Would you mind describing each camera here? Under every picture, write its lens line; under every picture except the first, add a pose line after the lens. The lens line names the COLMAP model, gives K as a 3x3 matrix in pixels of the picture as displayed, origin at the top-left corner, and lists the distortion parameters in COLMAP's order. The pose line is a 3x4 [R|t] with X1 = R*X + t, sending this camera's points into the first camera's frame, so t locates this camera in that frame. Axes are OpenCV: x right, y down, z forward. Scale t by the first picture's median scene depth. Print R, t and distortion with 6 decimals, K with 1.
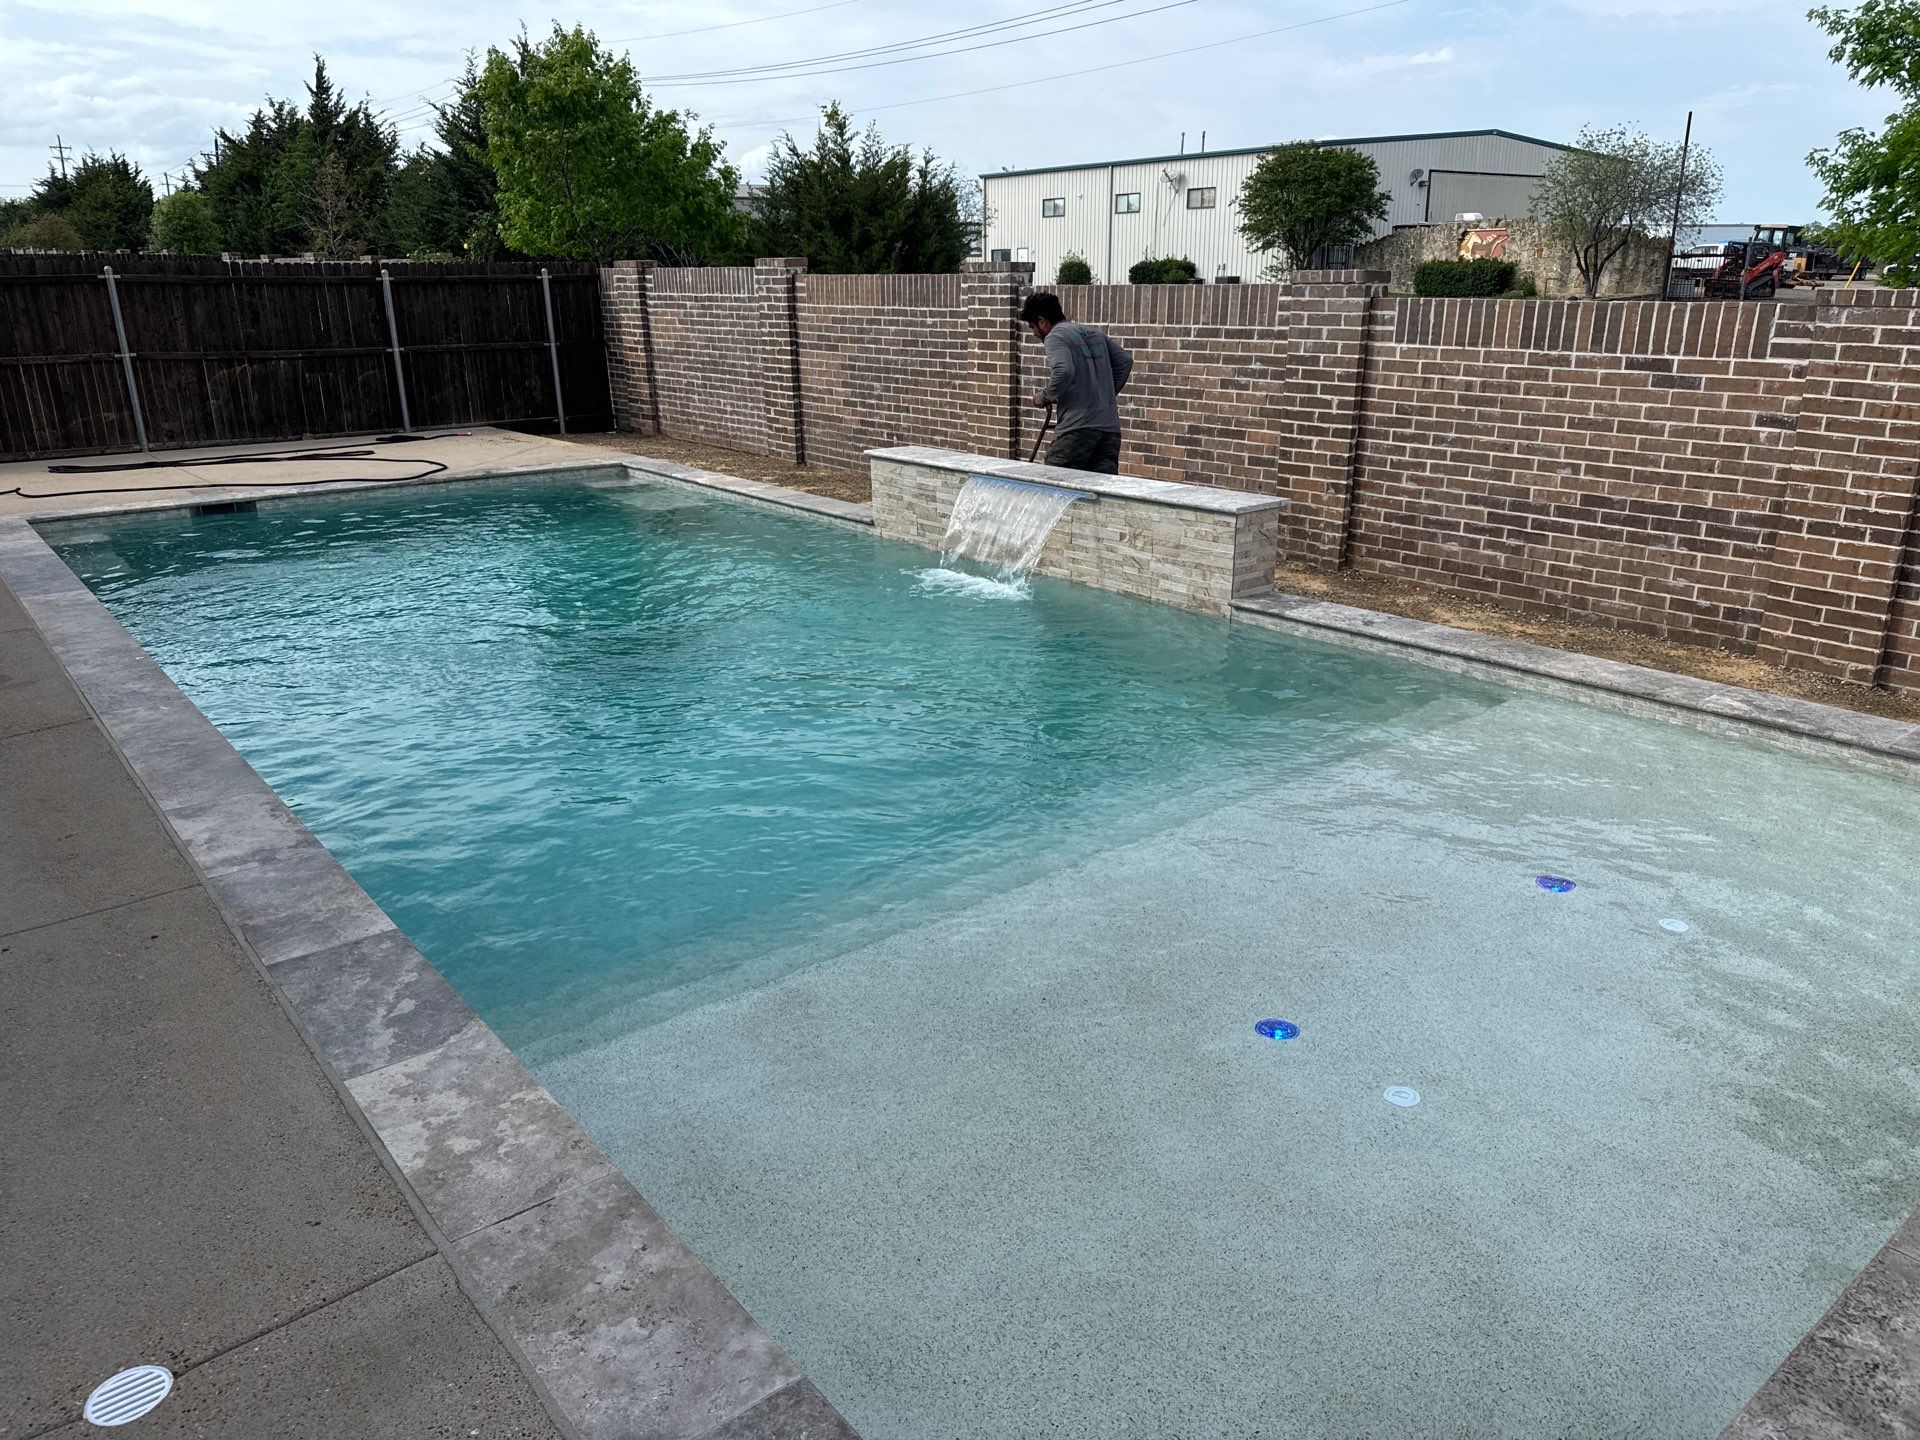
lens RADIAL K [[1332.4, 0, 960.0], [0, 1332.4, 720.0], [0, 0, 1]] dist [0.199230, -0.428994]
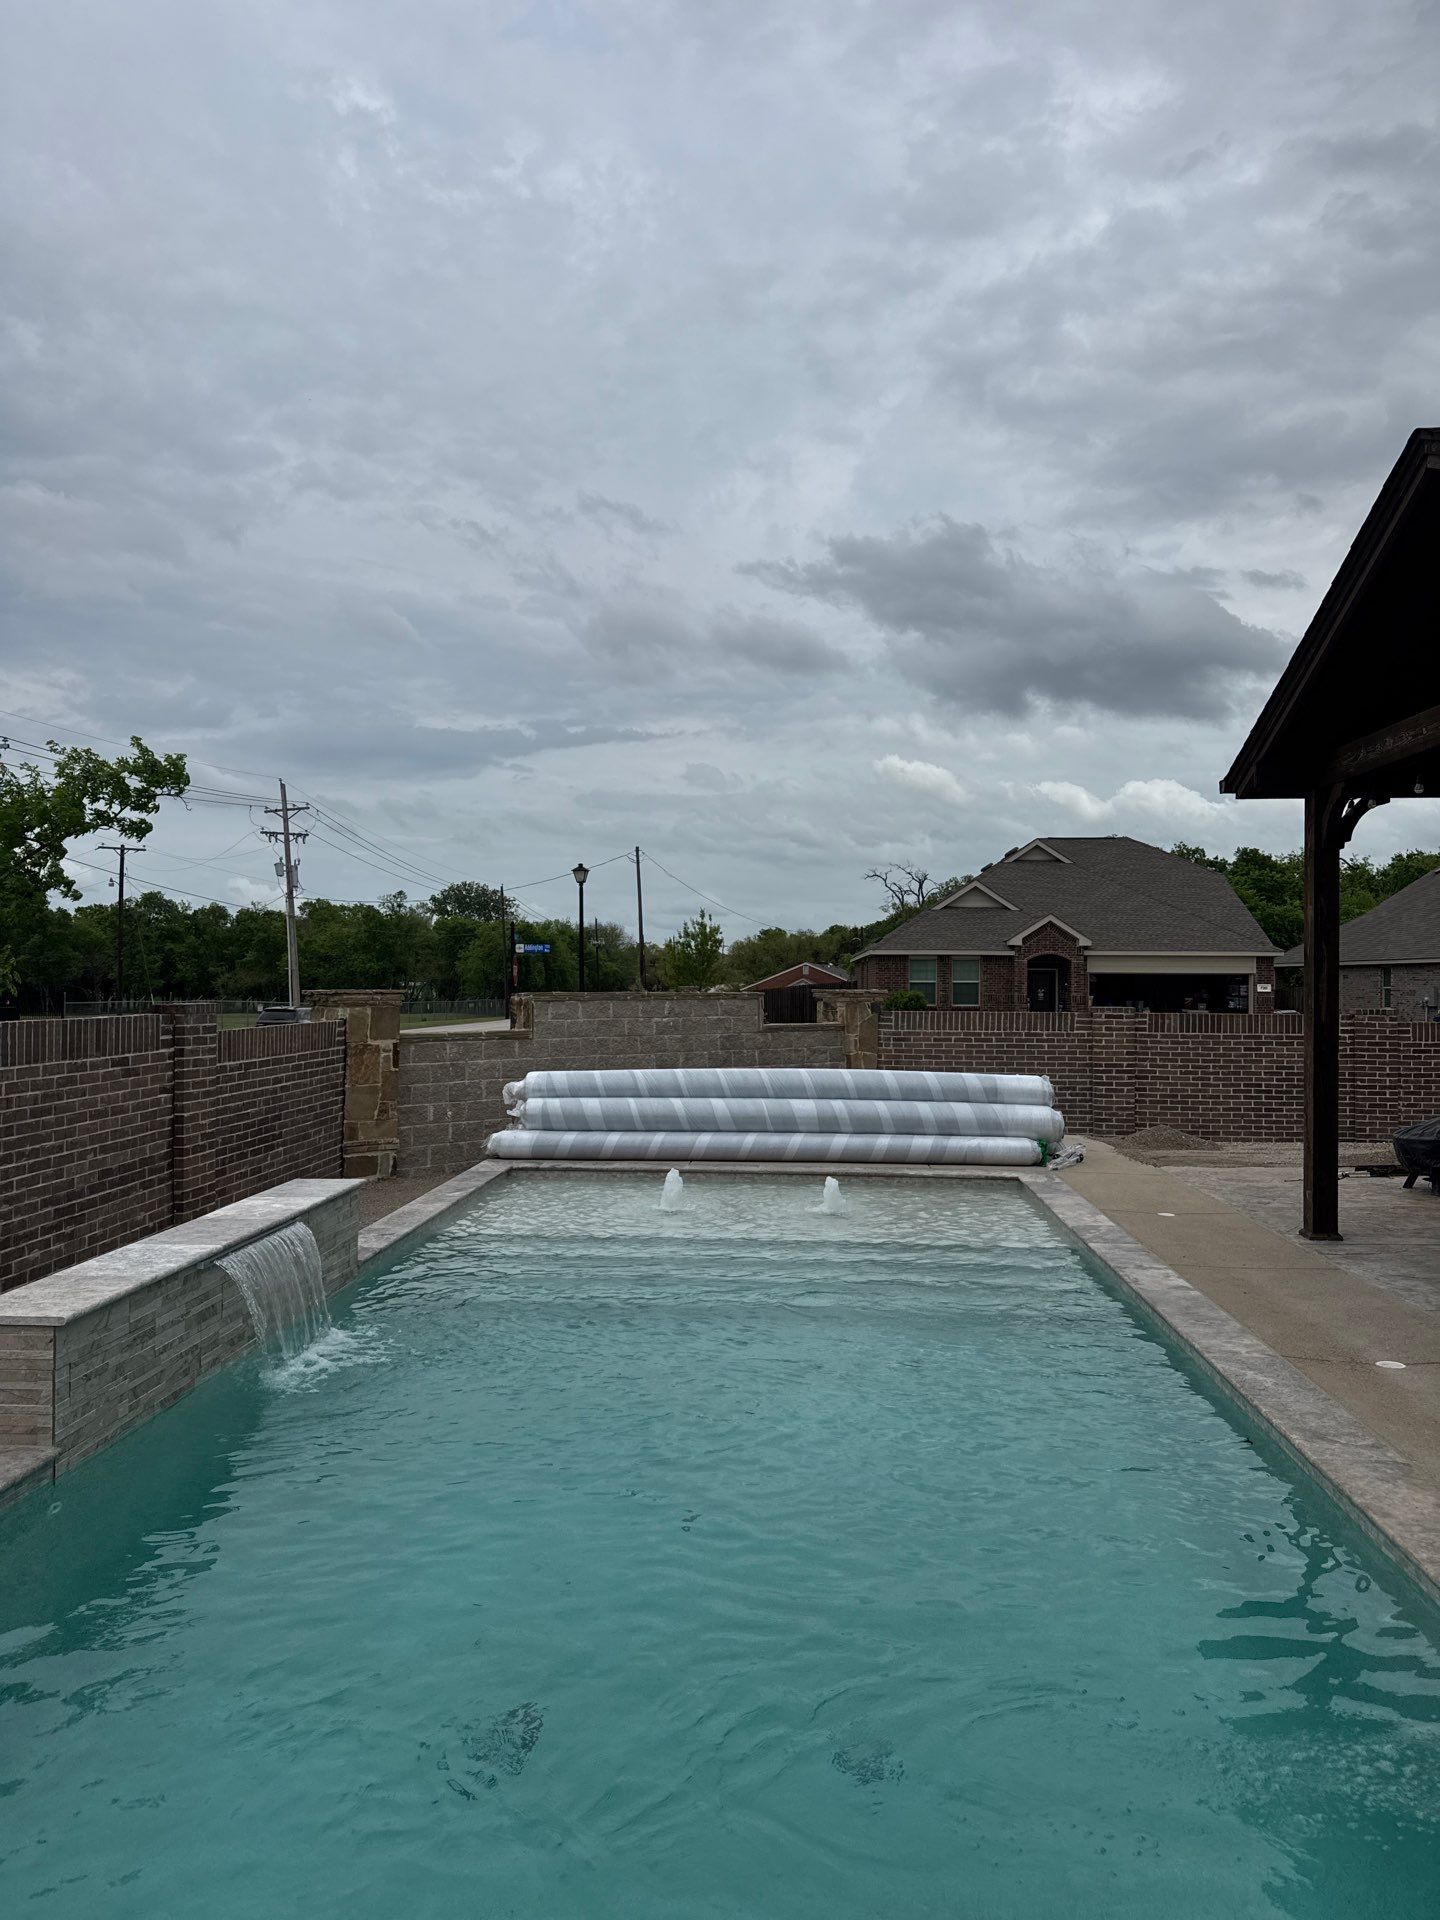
lens RADIAL K [[1332.4, 0, 720.0], [0, 1332.4, 960.0], [0, 0, 1]] dist [0.199230, -0.428994]
pose [[-0.727639, 0.012993, 0.685837, -0.615783], [0.216046, 0.953278, 0.211154, -0.382670], [-0.651050, 0.301816, -0.696449, 1.137937]]
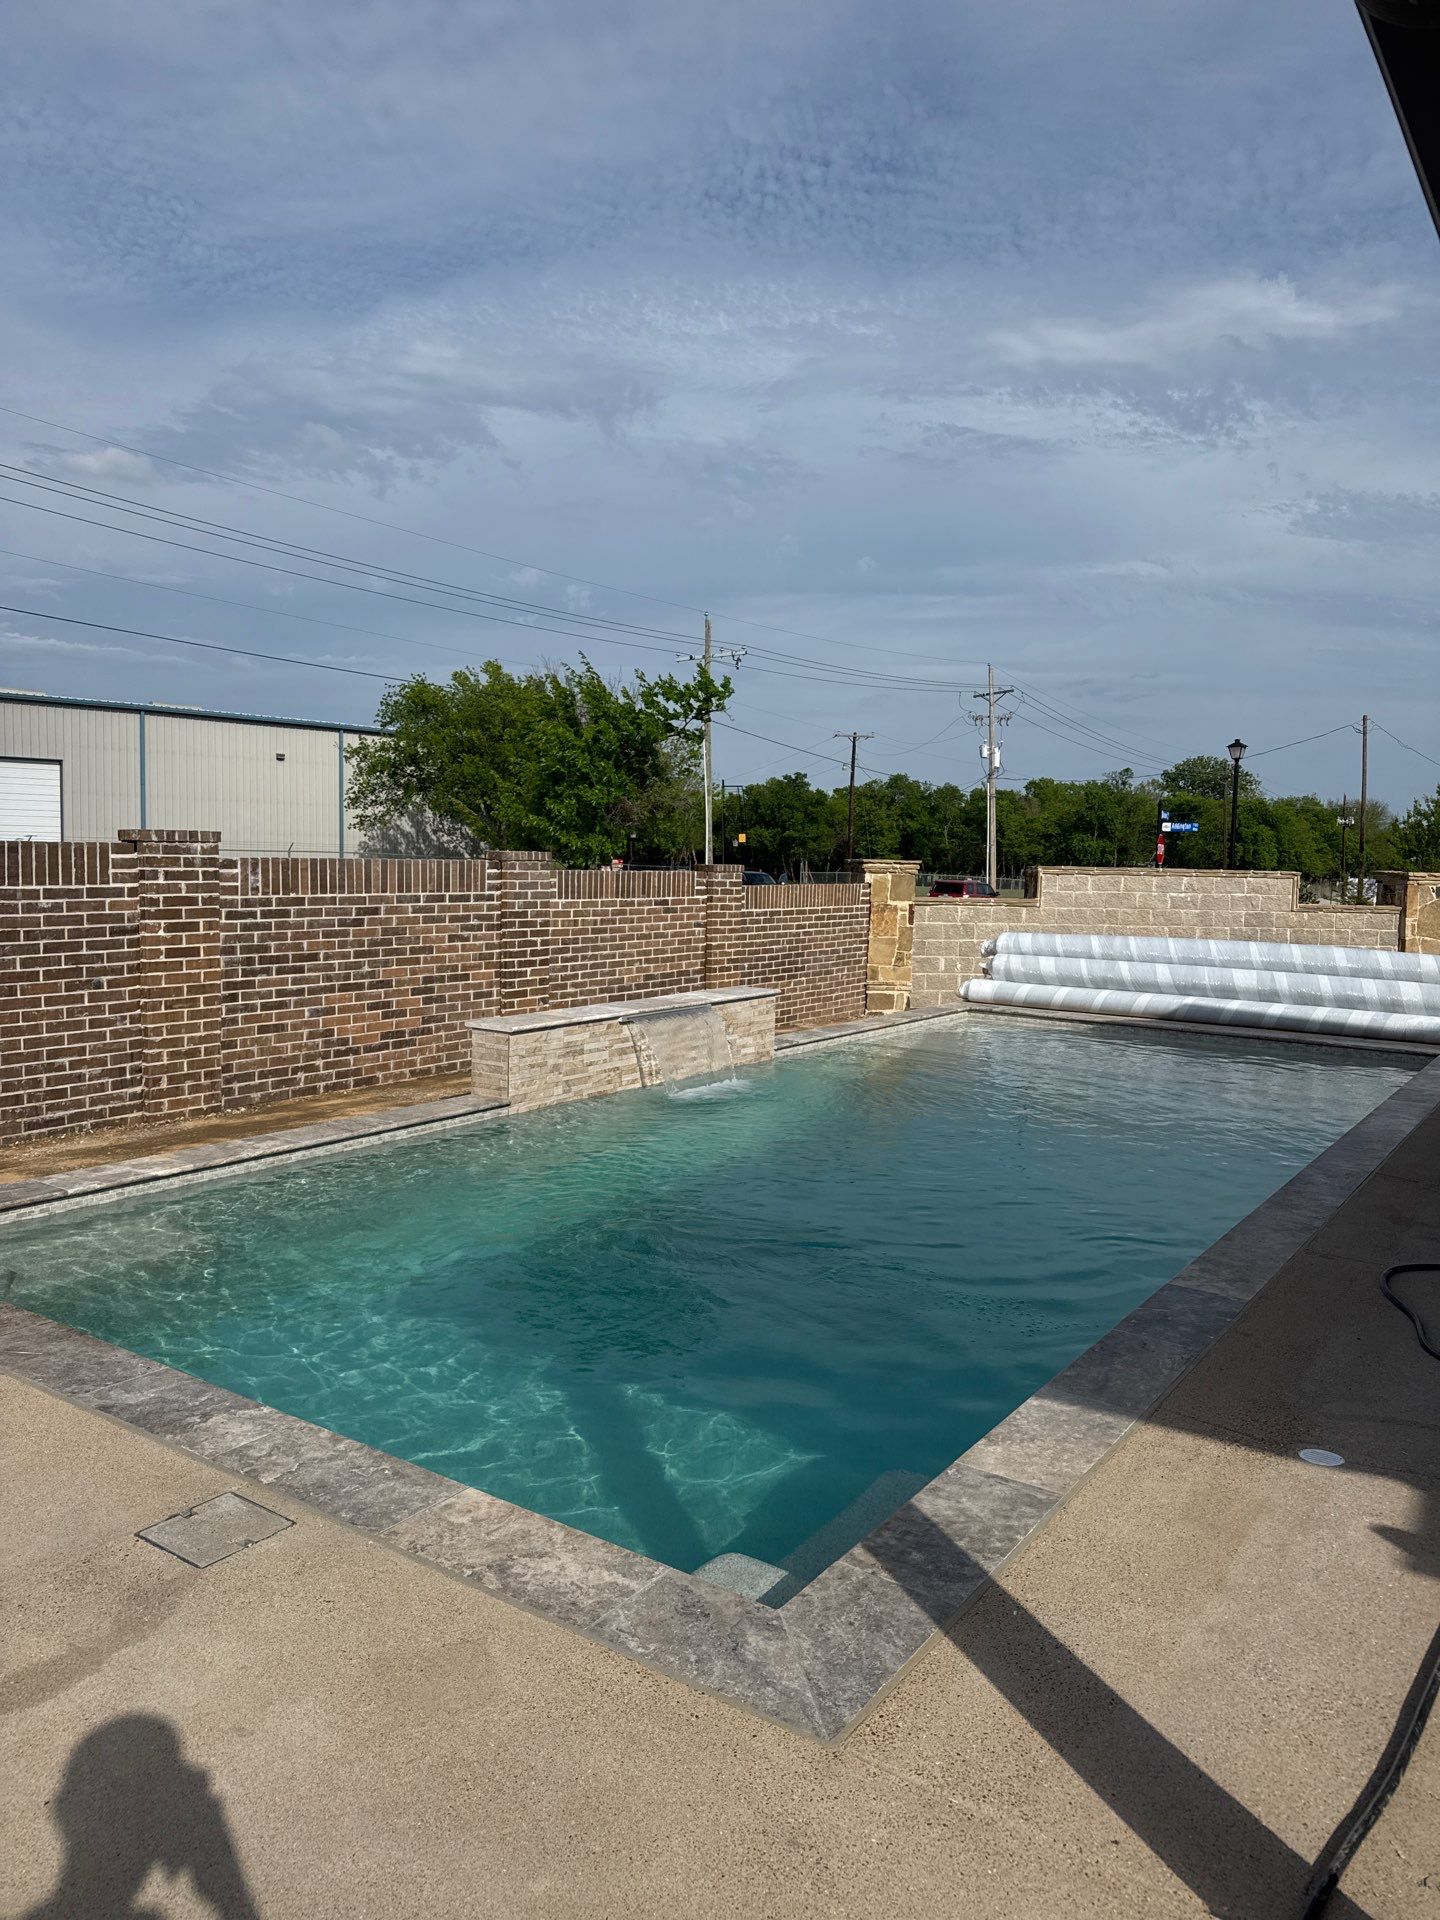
lens RADIAL K [[1332.4, 0, 720.0], [0, 1332.4, 960.0], [0, 0, 1]] dist [0.199230, -0.428994]
pose [[-0.280149, -0.080494, 0.956576, -0.986183], [0.279495, 0.946468, 0.161498, -0.349400], [-0.918368, 0.312602, -0.242654, 1.057925]]
